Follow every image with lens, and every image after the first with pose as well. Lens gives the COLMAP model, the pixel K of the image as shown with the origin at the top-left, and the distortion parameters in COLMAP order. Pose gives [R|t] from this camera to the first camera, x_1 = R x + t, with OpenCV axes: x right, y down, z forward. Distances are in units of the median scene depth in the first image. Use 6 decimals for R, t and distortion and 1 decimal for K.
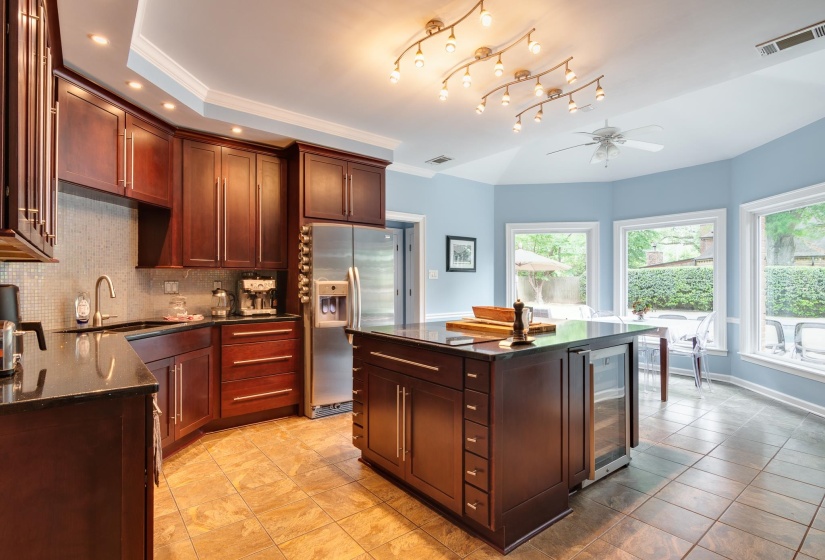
lens RADIAL K [[406.8, 0, 412.5], [0, 406.8, 280.0], [0, 0, 1]] dist [0.001139, 0.000186]
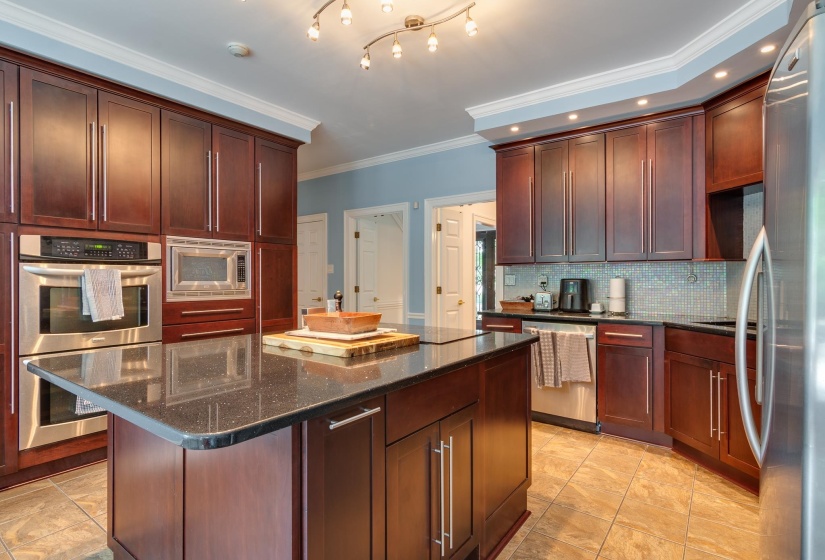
lens RADIAL K [[417.7, 0, 412.5], [0, 417.7, 280.0], [0, 0, 1]] dist [-0.000573, 0.000614]
pose [[-0.965027, 0.001799, -0.262144, 0.212762], [0.003202, 0.999983, -0.004927, 0.012955], [0.262130, -0.005595, -0.965016, 1.298867]]
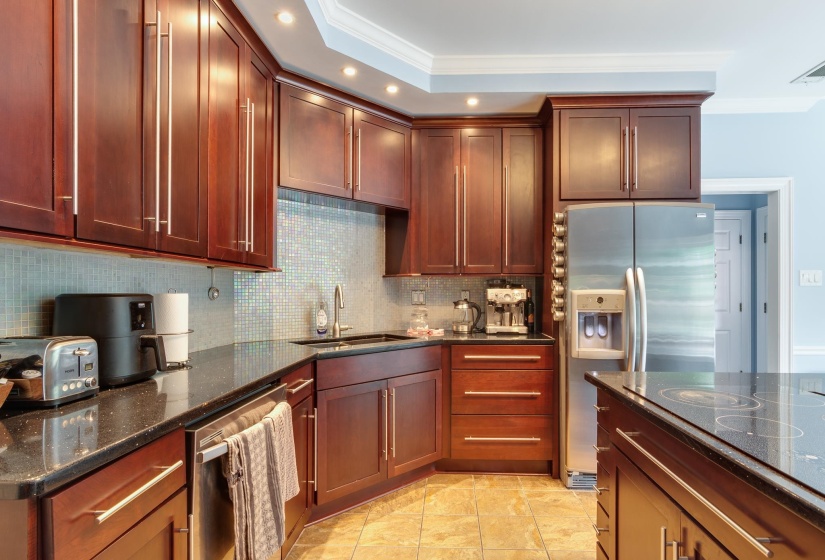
lens RADIAL K [[415.5, 0, 438.0], [0, 415.5, 293.3], [0, 0, 1]] dist [-0.001868, 0.000114]
pose [[0.763659, 0.000633, -0.645620, 0.042213], [0.004126, 0.999974, 0.005862, 0.003253], [0.645607, -0.007140, 0.763636, 0.315873]]
